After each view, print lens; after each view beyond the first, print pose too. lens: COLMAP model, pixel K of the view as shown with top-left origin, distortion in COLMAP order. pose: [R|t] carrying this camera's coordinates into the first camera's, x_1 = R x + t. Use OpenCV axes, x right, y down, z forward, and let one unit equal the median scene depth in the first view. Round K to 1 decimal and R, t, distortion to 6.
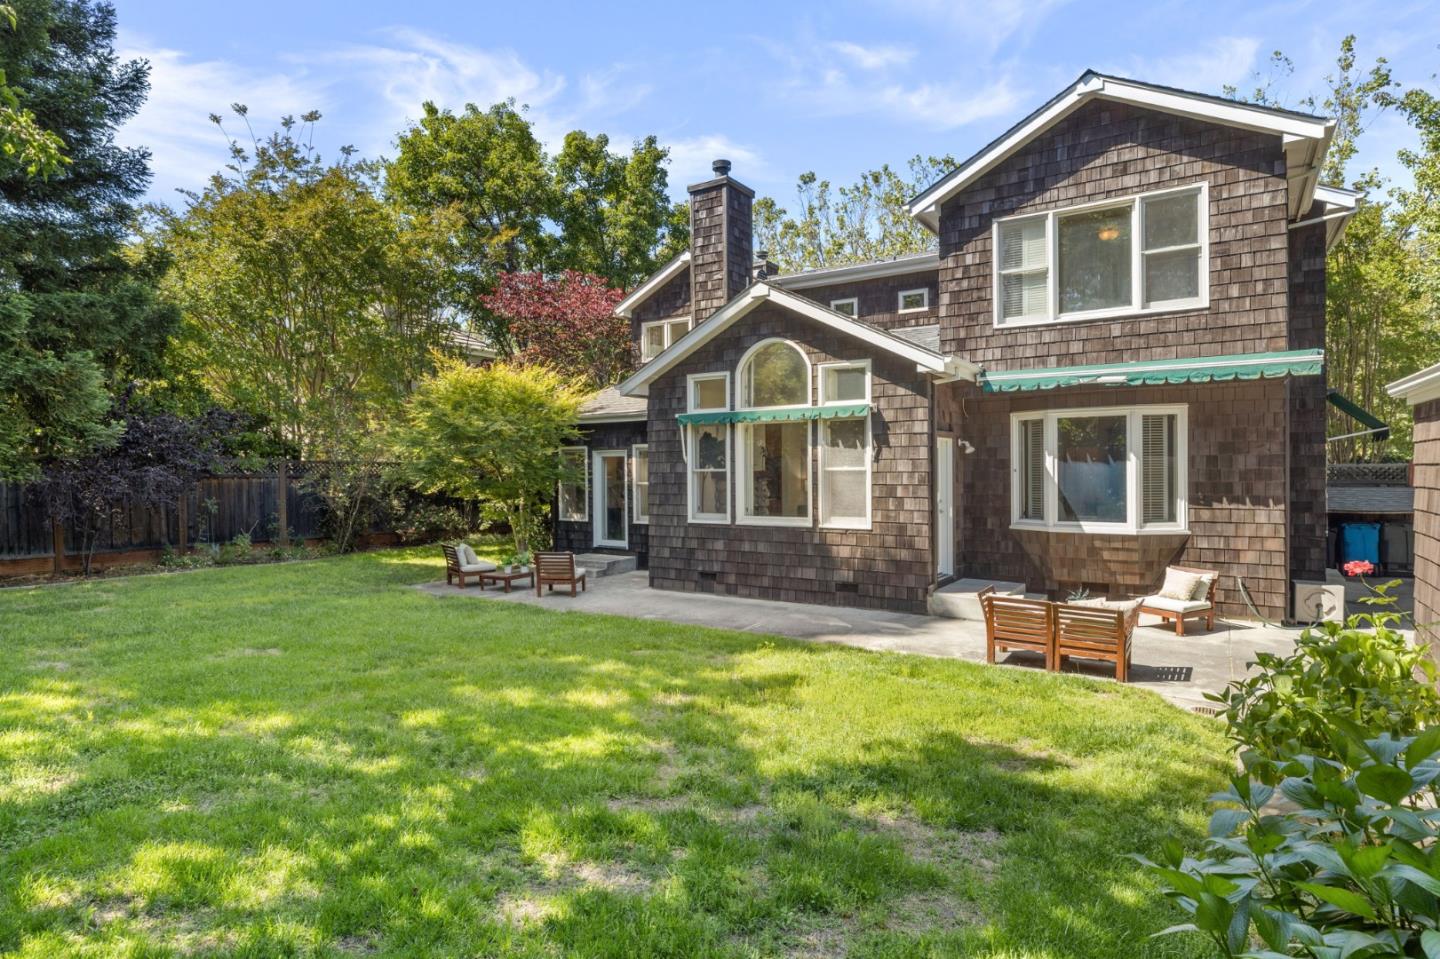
lens RADIAL K [[648.8, 0, 709.9], [0, 648.8, 462.8], [0, 0, 1]] dist [0.003420, 0.000430]
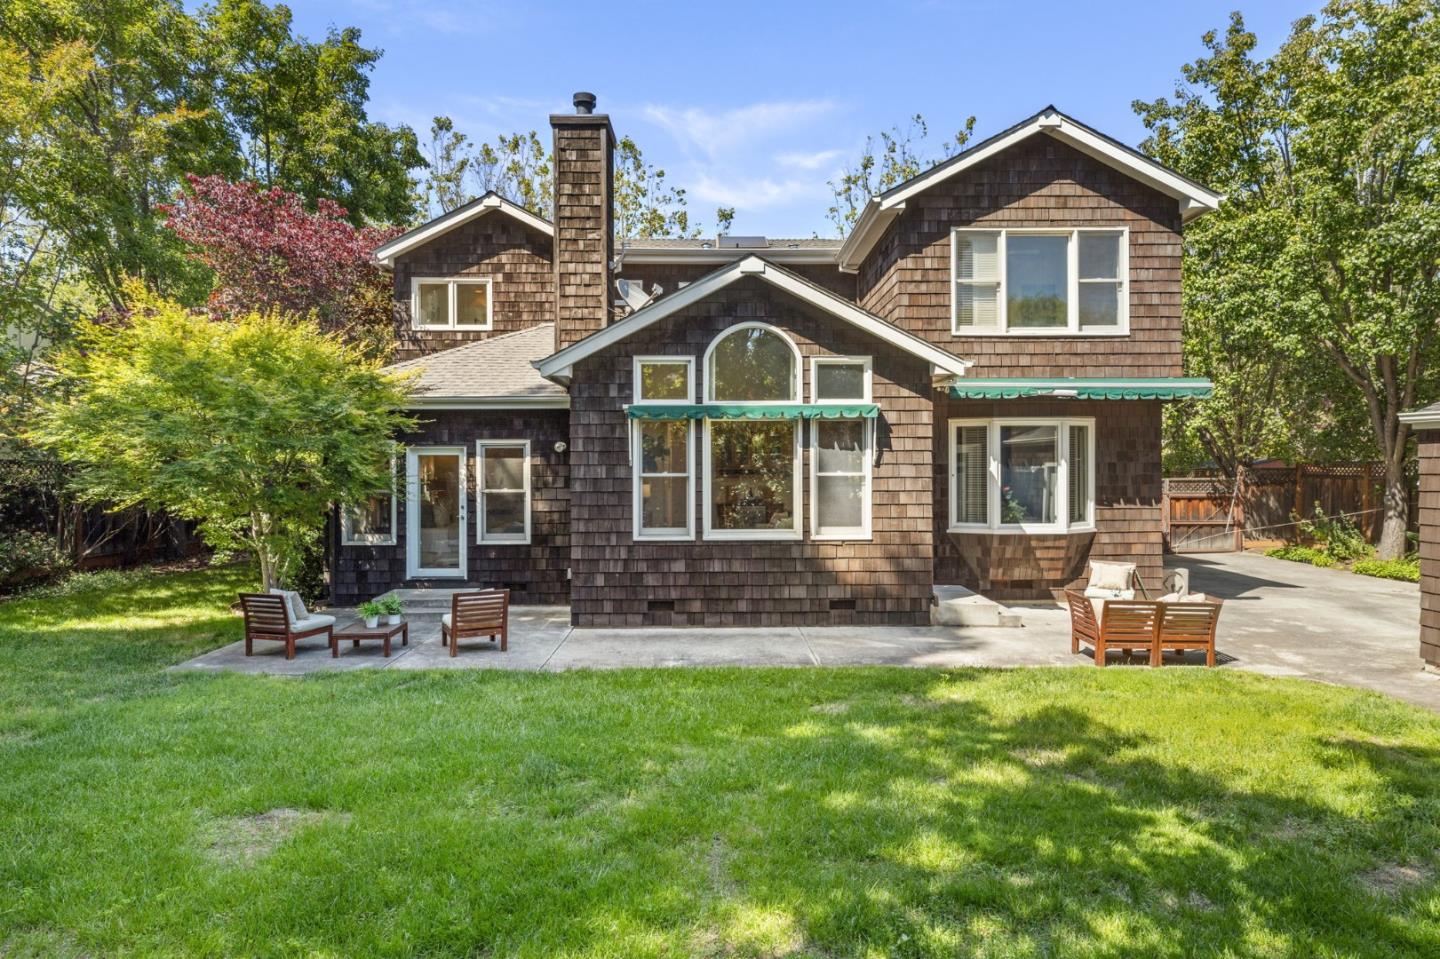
lens RADIAL K [[725.0, 0, 720.0], [0, 725.0, 456.5], [0, 0, 1]] dist [0.012390, 0.000198]
pose [[0.873186, 0.011484, 0.487251, -0.437544], [-0.007697, 0.999923, -0.009774, -0.003927], [-0.487326, 0.004784, 0.873207, 0.193894]]
